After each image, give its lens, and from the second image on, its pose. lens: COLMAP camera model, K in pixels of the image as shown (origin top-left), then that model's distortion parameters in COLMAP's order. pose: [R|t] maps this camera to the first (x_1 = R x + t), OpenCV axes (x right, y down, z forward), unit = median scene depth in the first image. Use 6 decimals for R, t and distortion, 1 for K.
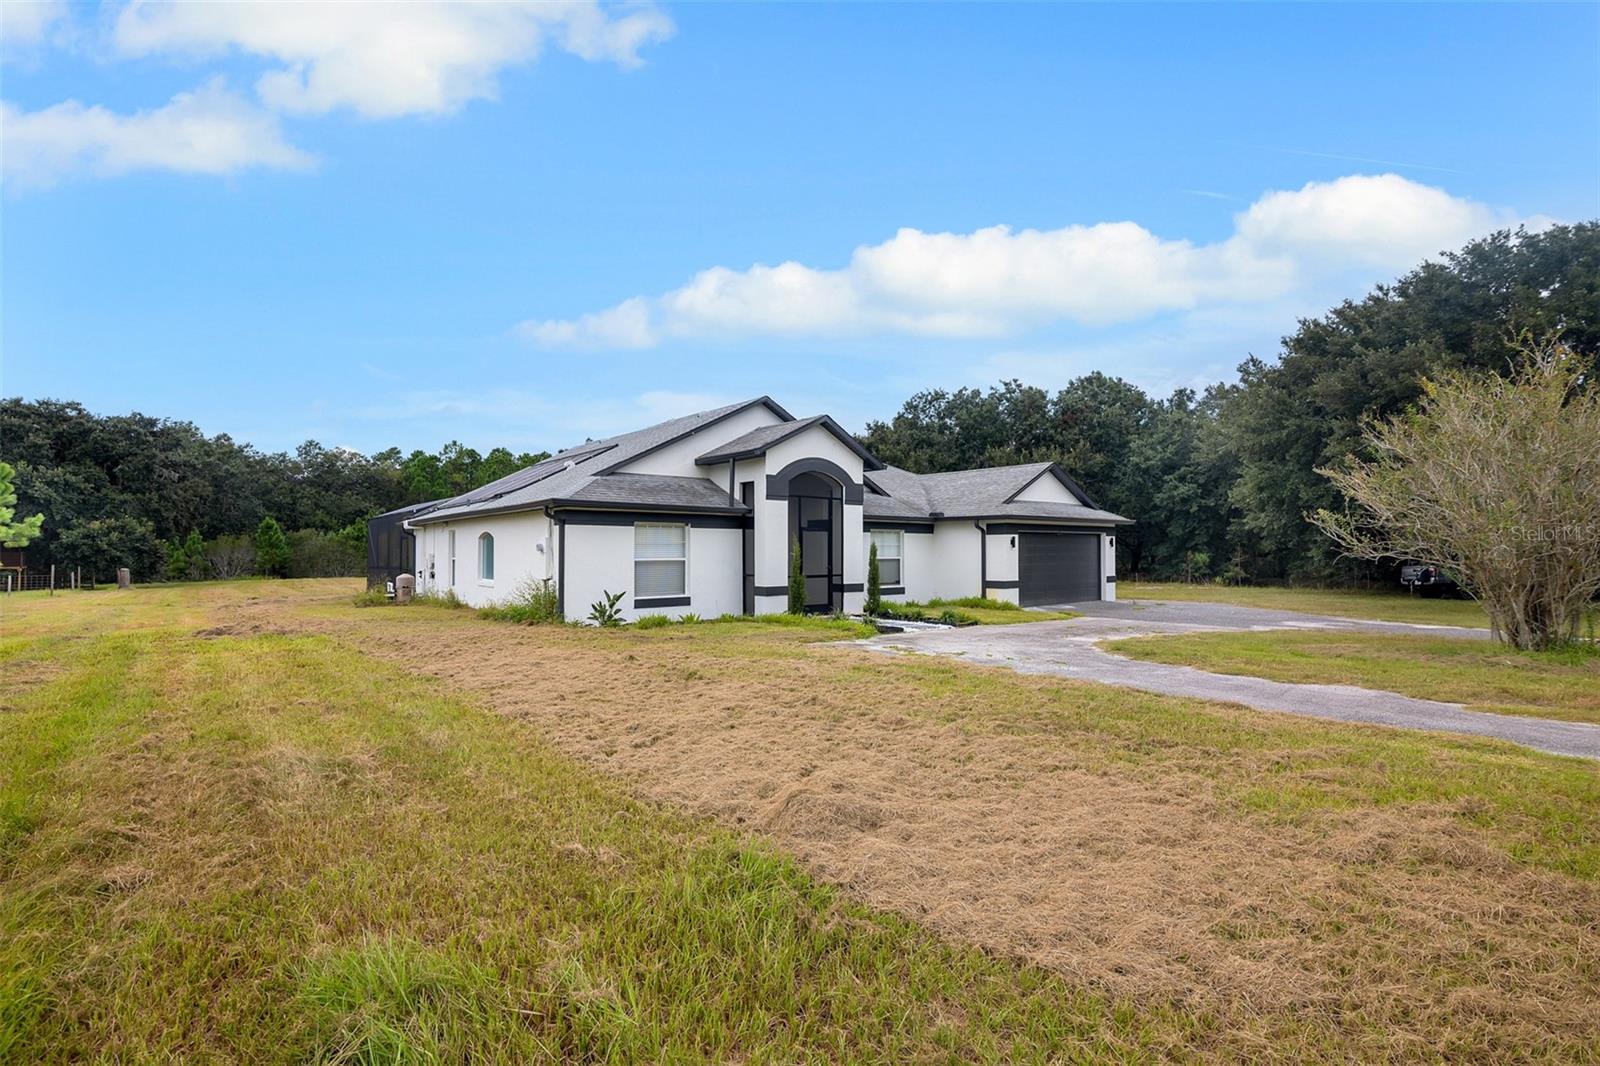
lens RADIAL K [[731.1, 0, 795.5], [0, 731.1, 535.5], [0, 0, 1]] dist [-0.018723, 0.000530]
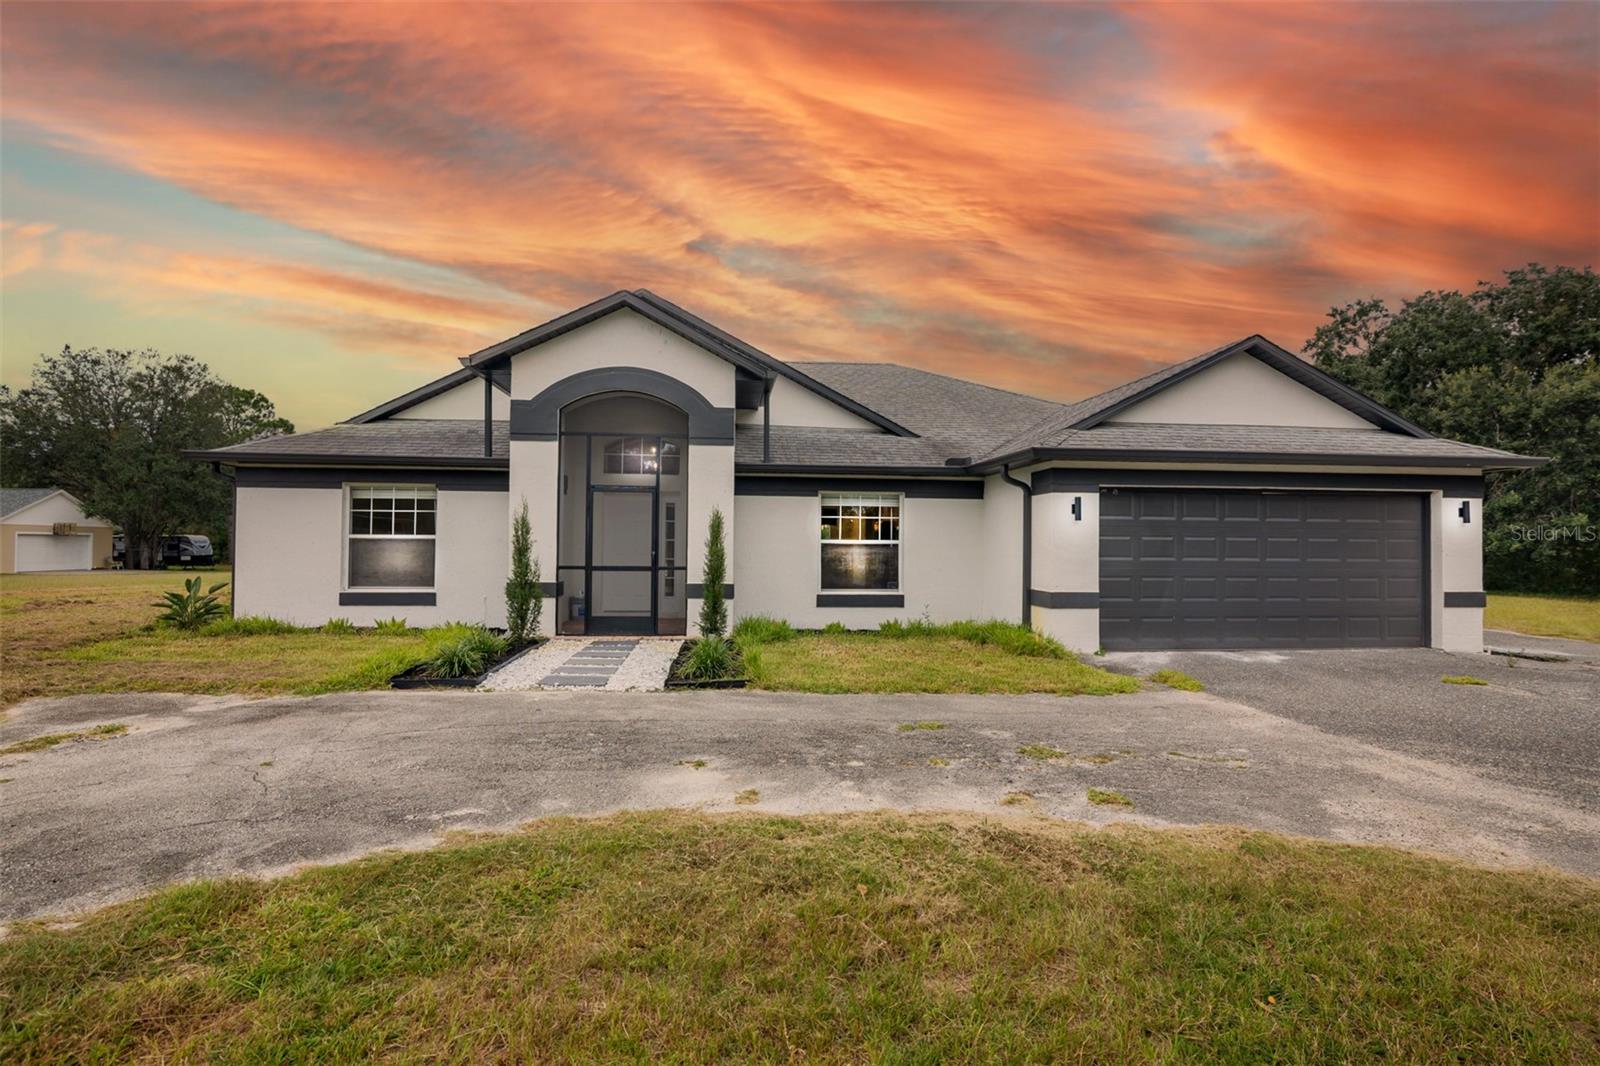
lens RADIAL K [[731.1, 0, 795.5], [0, 731.1, 535.5], [0, 0, 1]] dist [-0.018723, 0.000530]
pose [[0.825118, 0.002374, -0.564956, 0.407277], [0.002297, 0.999969, 0.007556, 0.021414], [0.564956, -0.007532, 0.825086, 0.506828]]
